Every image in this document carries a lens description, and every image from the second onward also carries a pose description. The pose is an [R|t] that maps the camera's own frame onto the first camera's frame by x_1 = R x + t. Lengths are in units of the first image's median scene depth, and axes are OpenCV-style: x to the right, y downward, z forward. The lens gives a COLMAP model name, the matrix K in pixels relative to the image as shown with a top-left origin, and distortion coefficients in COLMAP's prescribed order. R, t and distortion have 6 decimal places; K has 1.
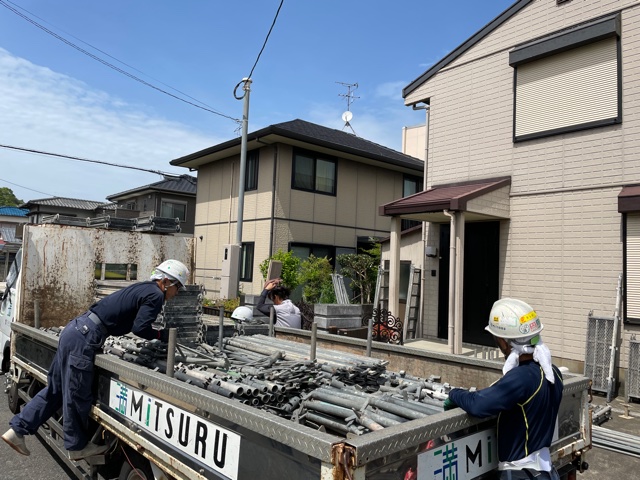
lens RADIAL K [[483.5, 0, 323.9], [0, 483.5, 237.3], [0, 0, 1]] dist [0.070315, -0.068404]
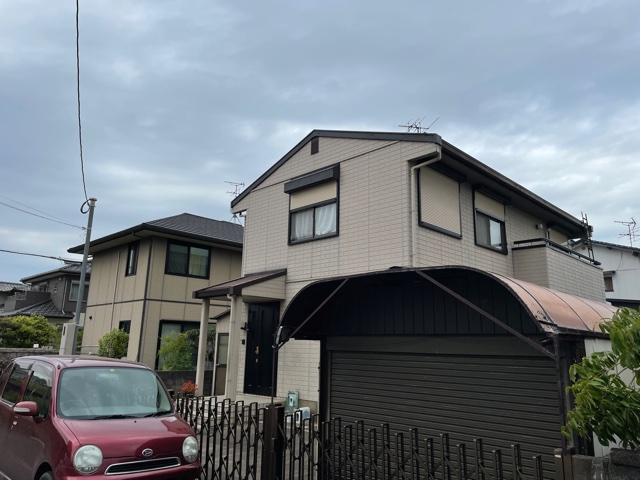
lens RADIAL K [[483.5, 0, 323.7], [0, 483.5, 236.5], [0, 0, 1]] dist [0.070315, -0.068404]
pose [[0.994566, 0.001936, 0.104087, 0.317954], [0.014524, 0.987469, -0.157142, 0.002946], [-0.103087, 0.157800, 0.982075, -0.360273]]
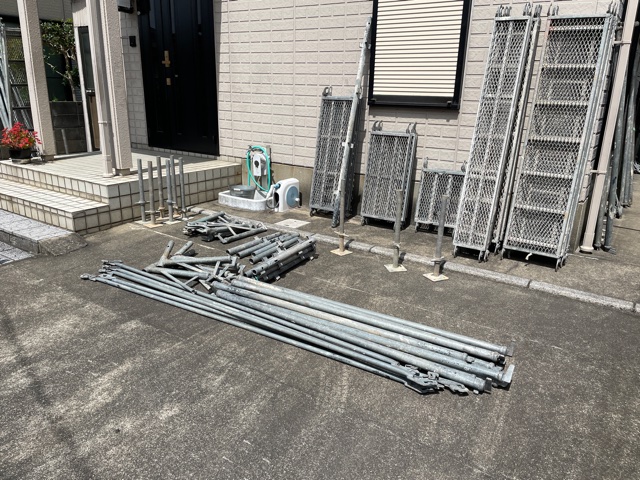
lens RADIAL K [[483.5, 0, 325.8], [0, 483.5, 240.6], [0, 0, 1]] dist [0.070315, -0.068404]
pose [[0.959518, -0.097711, 0.264153, 0.284317], [-0.006877, 0.929484, 0.368799, 0.080992], [-0.281562, -0.355686, 0.891185, 0.301227]]
